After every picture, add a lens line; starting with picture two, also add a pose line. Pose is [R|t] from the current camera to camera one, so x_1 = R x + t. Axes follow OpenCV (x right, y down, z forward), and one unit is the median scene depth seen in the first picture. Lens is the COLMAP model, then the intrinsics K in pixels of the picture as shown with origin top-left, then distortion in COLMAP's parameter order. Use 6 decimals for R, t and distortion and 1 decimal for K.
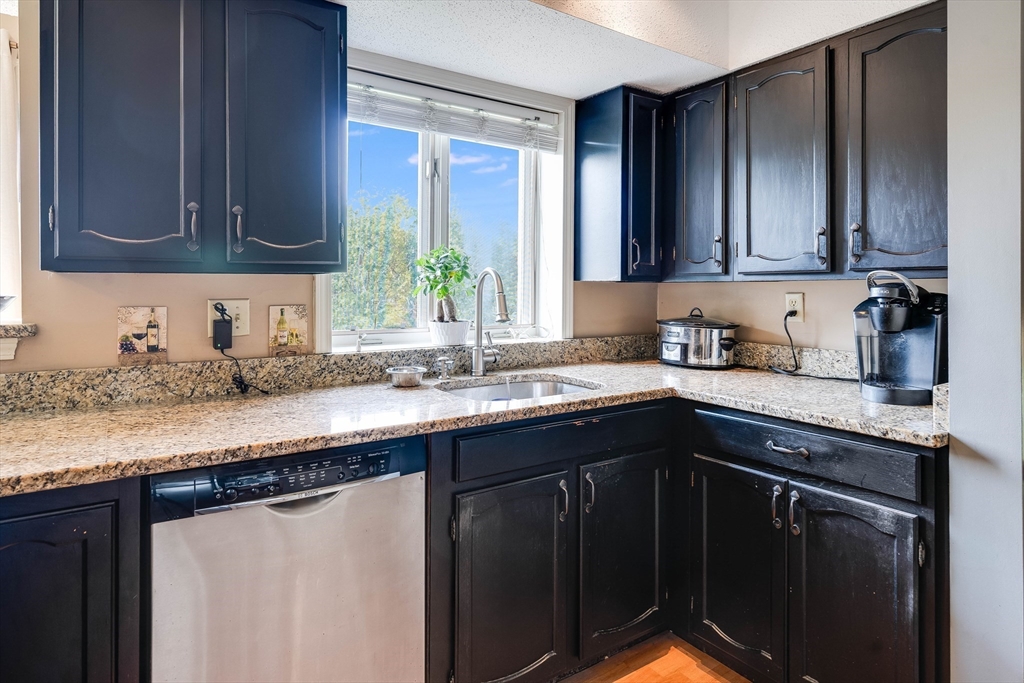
lens RADIAL K [[588.9, 0, 512.3], [0, 588.9, 289.9], [0, 0, 1]] dist [-0.002323, -0.001040]
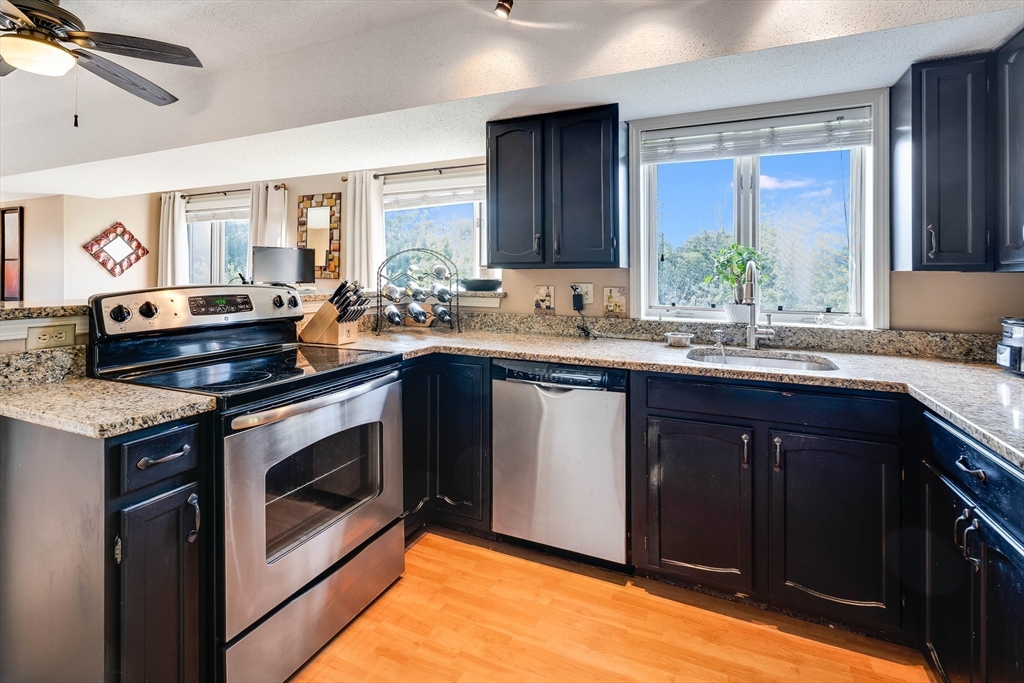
lens RADIAL K [[474.7, 0, 512.3], [0, 474.7, 284.6], [0, 0, 1]] dist [0.000711, -0.000076]
pose [[0.517595, 0.017295, -0.855451, 0.613318], [-0.008404, 0.999850, 0.015129, 0.000978], [0.855584, -0.000641, 0.517663, 0.068632]]
